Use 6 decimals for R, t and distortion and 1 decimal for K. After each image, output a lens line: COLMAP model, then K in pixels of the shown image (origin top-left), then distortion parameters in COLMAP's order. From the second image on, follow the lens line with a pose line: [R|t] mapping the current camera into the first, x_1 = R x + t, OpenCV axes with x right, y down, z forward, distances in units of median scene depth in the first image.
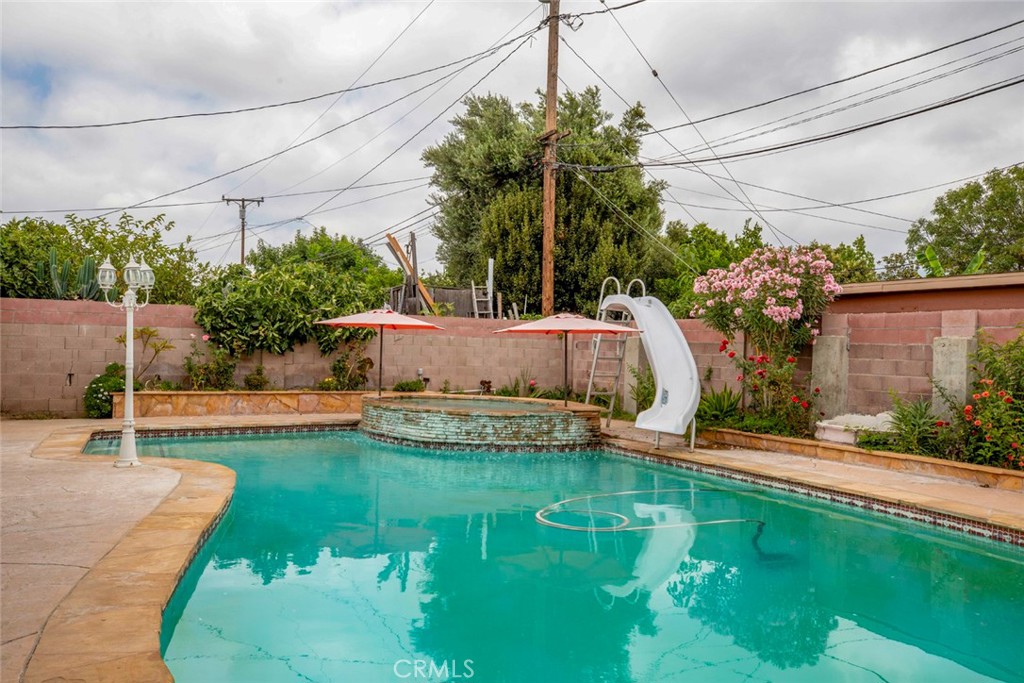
lens RADIAL K [[794.3, 0, 511.1], [0, 794.3, 342.6], [0, 0, 1]] dist [0.045159, 0.010557]
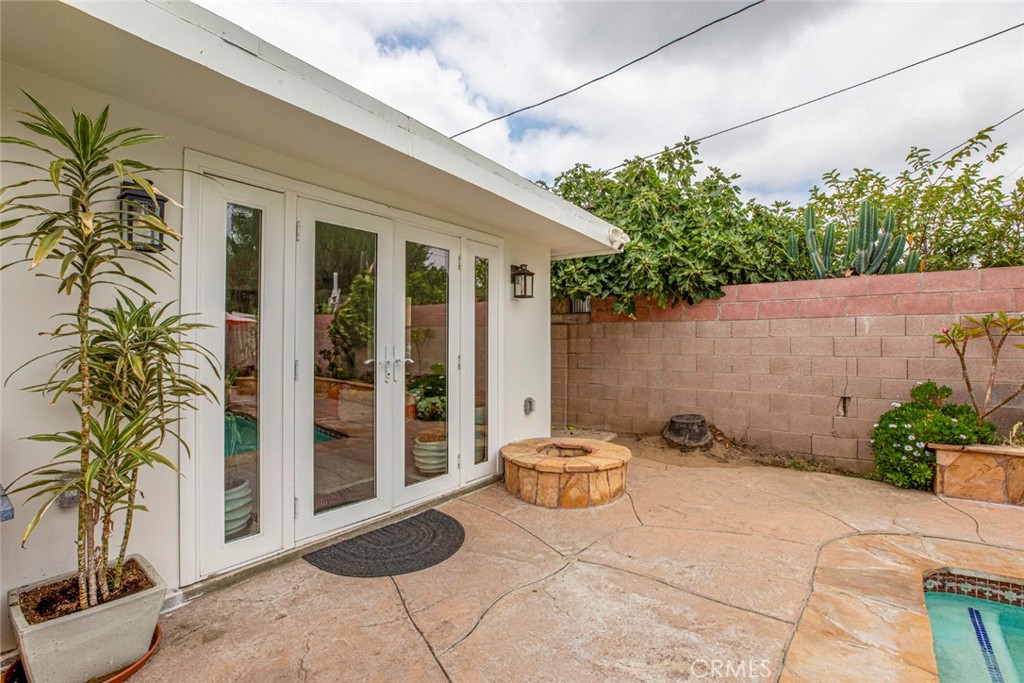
lens RADIAL K [[467.1, 0, 513.2], [0, 467.1, 335.6], [0, 0, 1]] dist [-0.020174, 0.004256]
pose [[0.455812, -0.037319, -0.889293, -0.296444], [0.019494, 0.999300, -0.031944, -0.001341], [0.889863, -0.002776, 0.456220, 0.525677]]
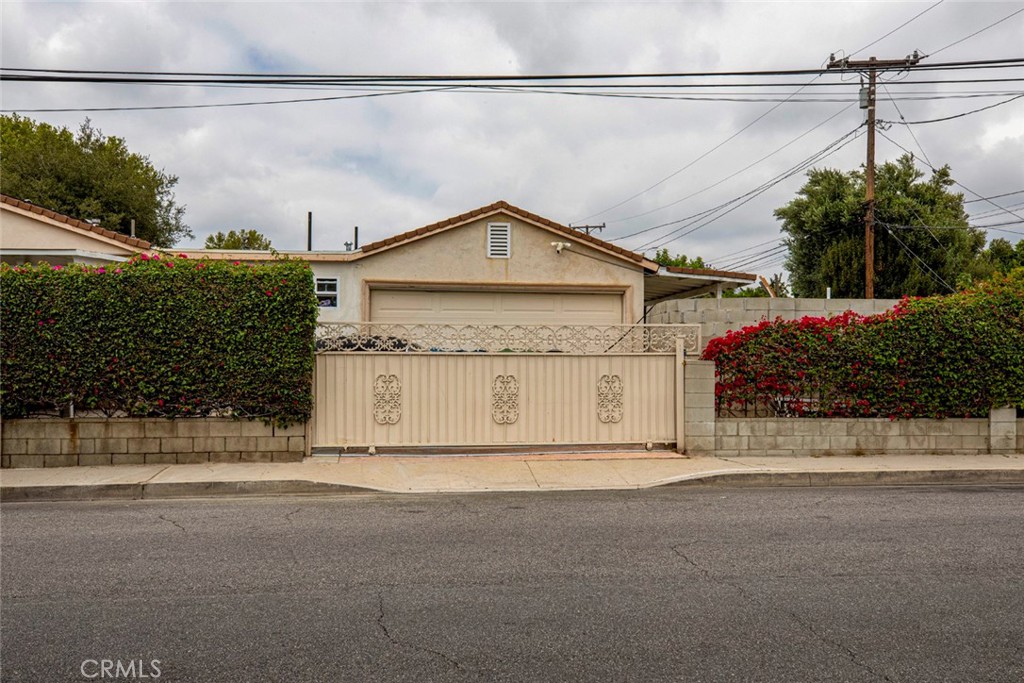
lens RADIAL K [[967.7, 0, 498.9], [0, 967.7, 354.6], [0, 0, 1]] dist [0.067489, 0.000000]
pose [[0.934457, -0.025508, -0.355160, 0.044376], [0.021718, 0.999657, -0.014653, 0.033961], [0.355412, 0.005979, 0.934691, -0.940871]]
